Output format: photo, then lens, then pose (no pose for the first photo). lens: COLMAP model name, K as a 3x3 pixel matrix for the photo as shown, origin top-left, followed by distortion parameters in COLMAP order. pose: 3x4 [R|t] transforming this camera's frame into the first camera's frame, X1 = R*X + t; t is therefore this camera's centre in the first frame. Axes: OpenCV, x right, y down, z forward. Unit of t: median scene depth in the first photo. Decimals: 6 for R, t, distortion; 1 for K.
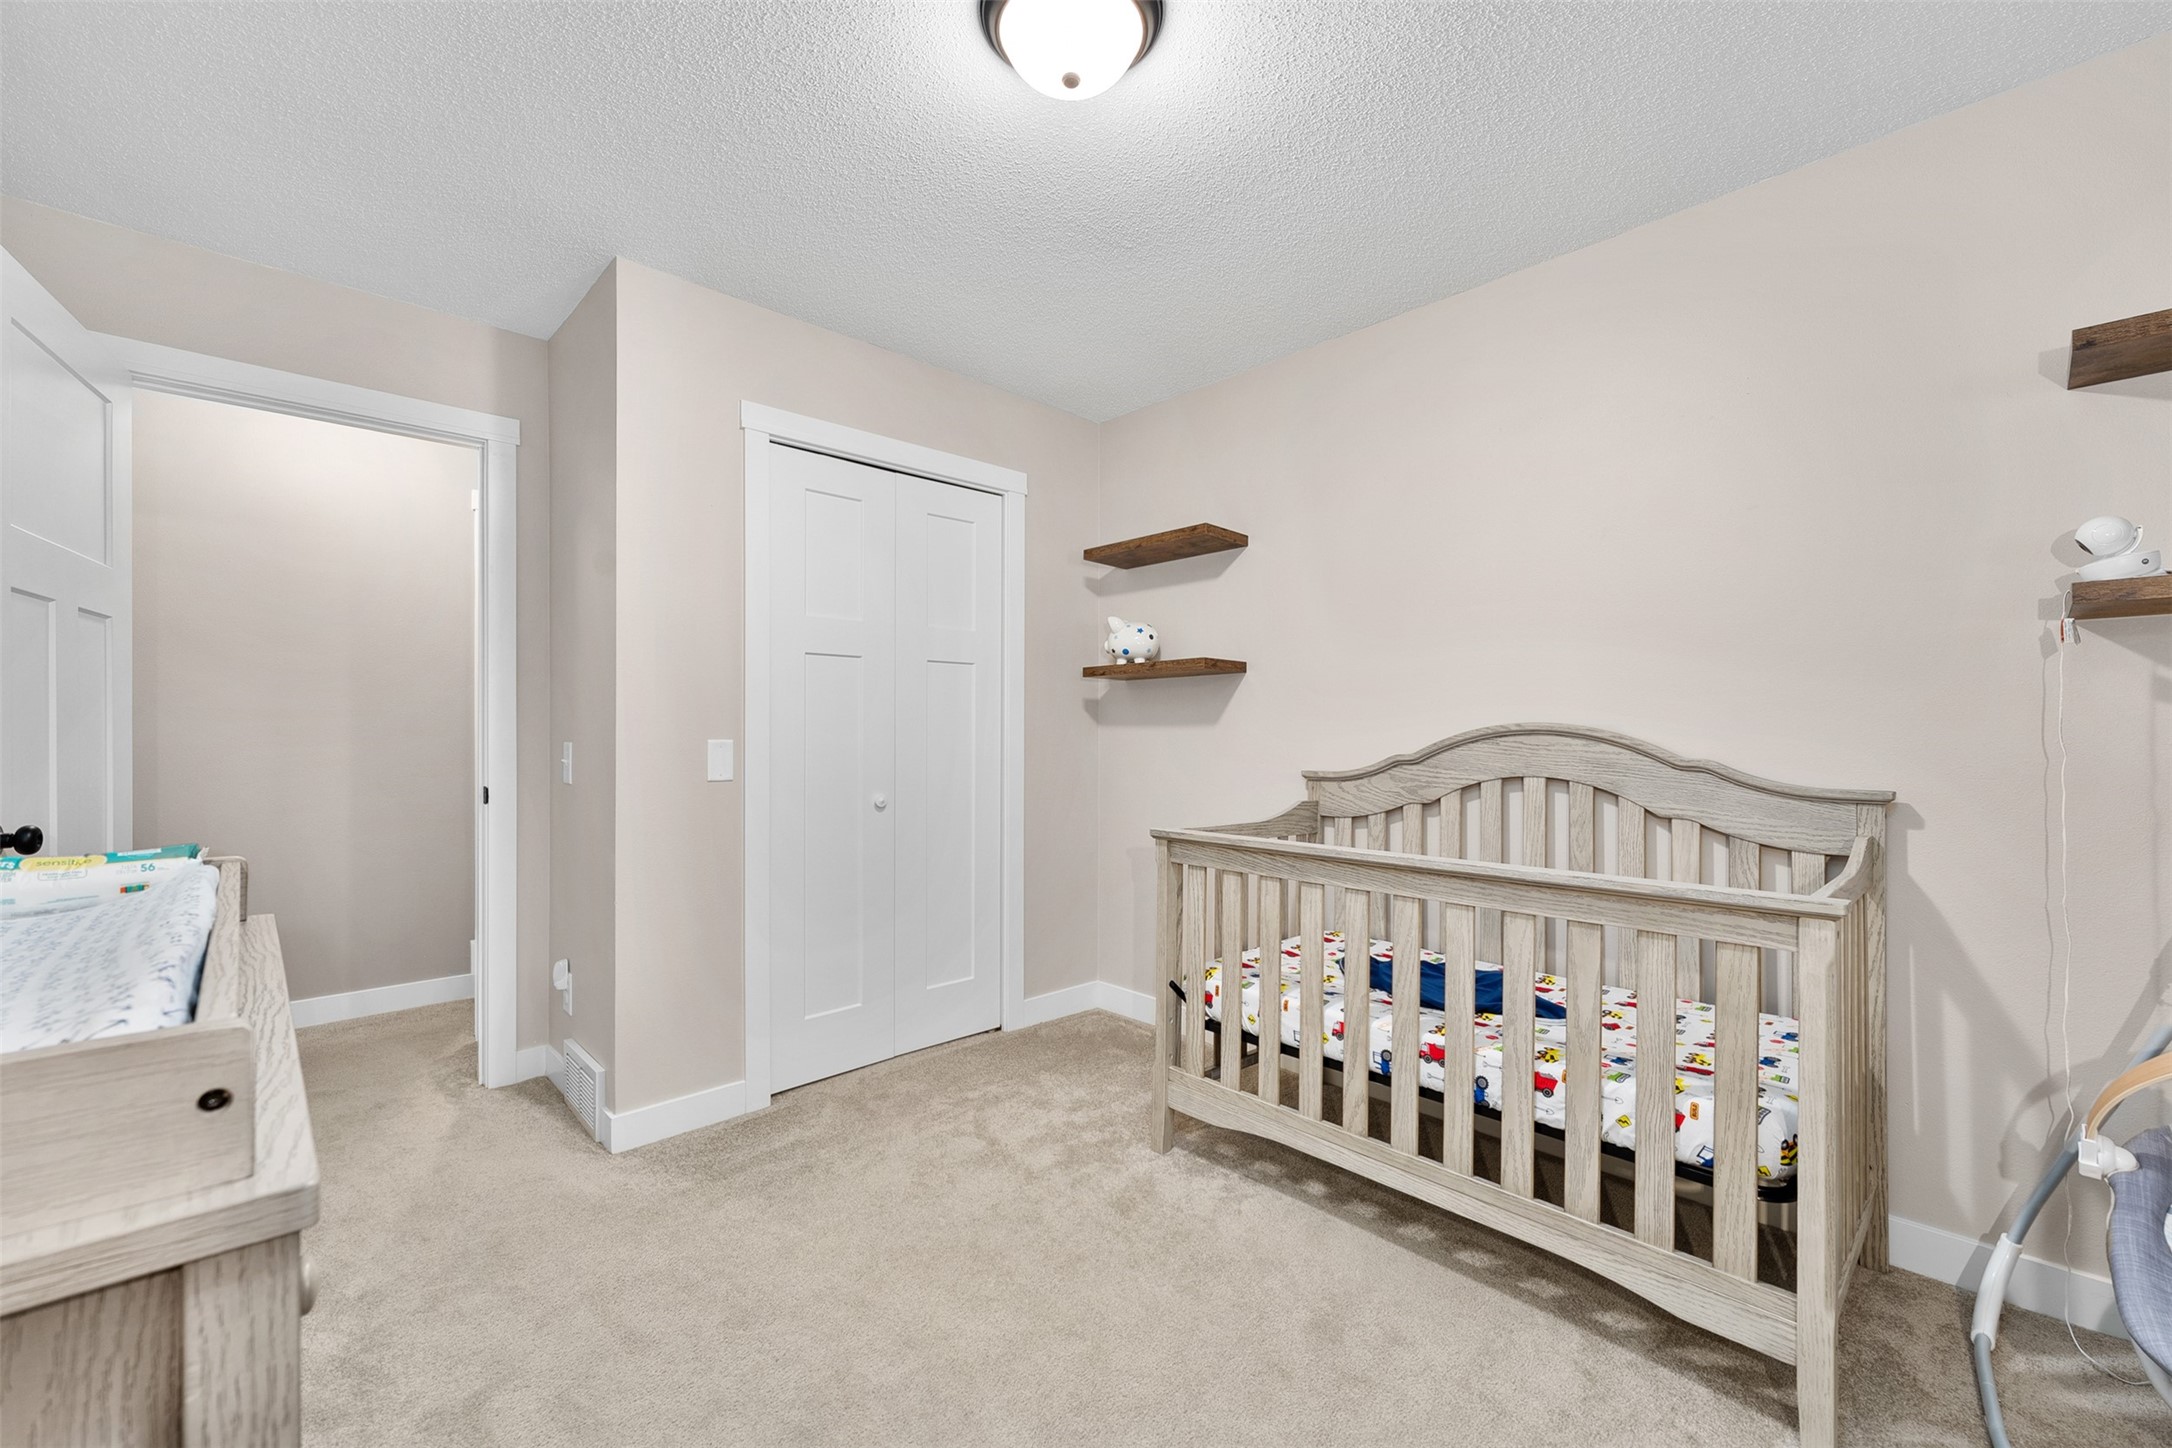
lens RADIAL K [[881.4, 0, 1091.2], [0, 881.4, 730.3], [0, 0, 1]] dist [-0.000937, -0.000381]
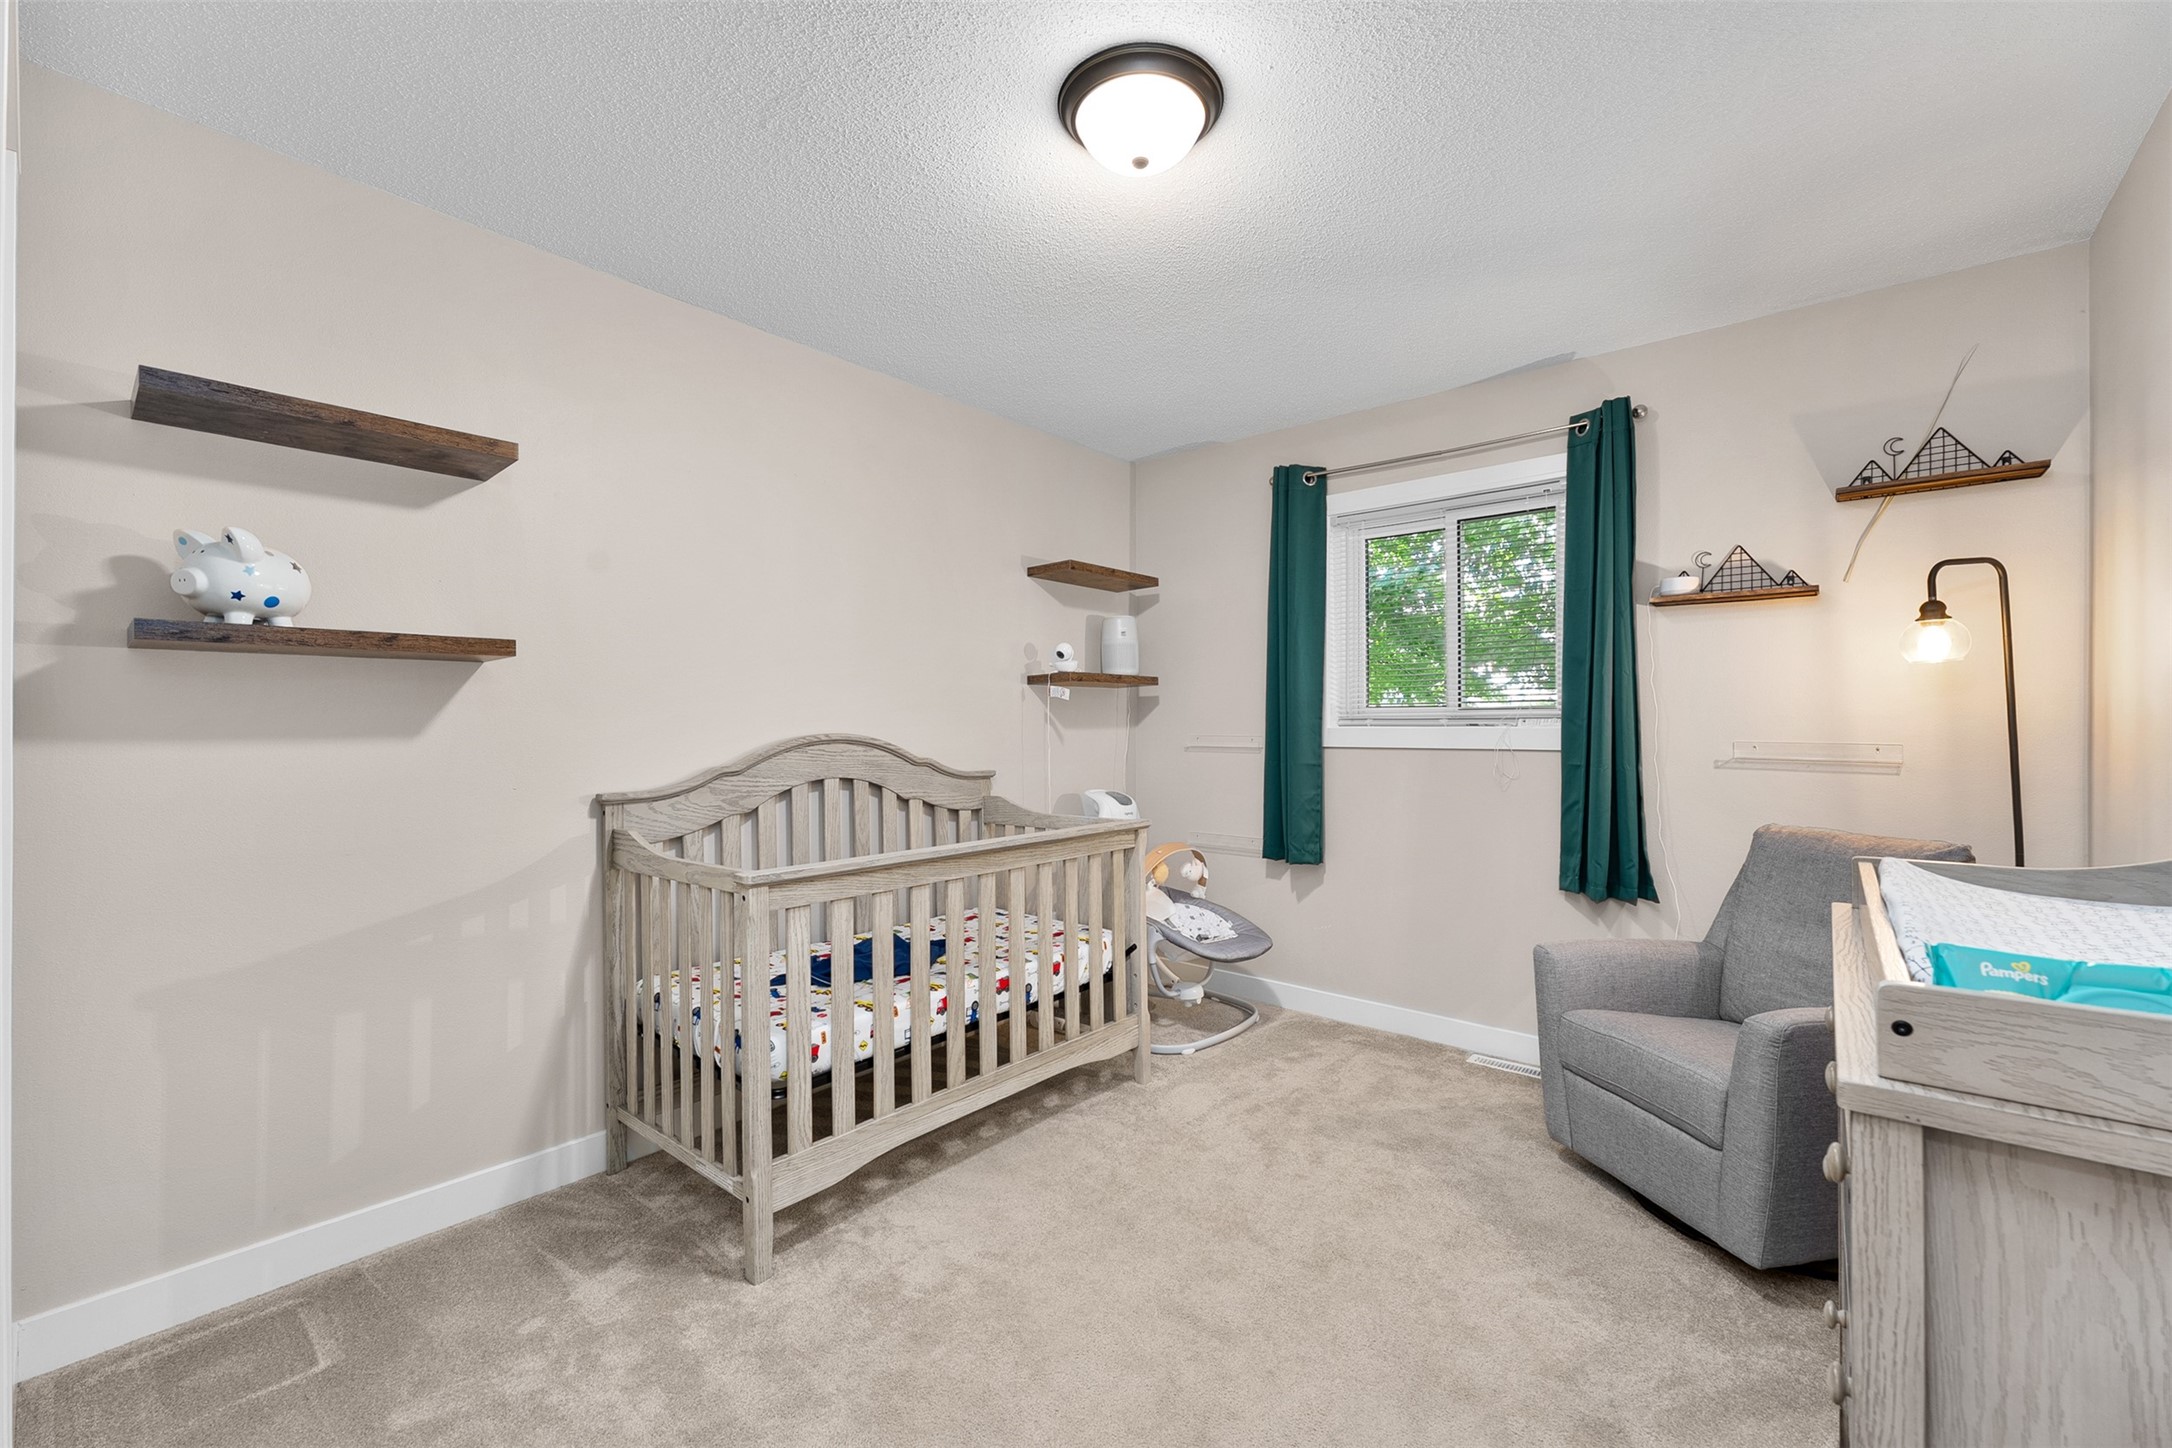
lens RADIAL K [[881.4, 0, 1092.1], [0, 881.4, 724.9], [0, 0, 1]] dist [-0.000937, -0.000381]
pose [[-0.107996, -0.001599, 0.994150, -0.826877], [-0.000551, 0.999999, 0.001549, -0.025592], [-0.994151, -0.000381, -0.107997, 0.877400]]
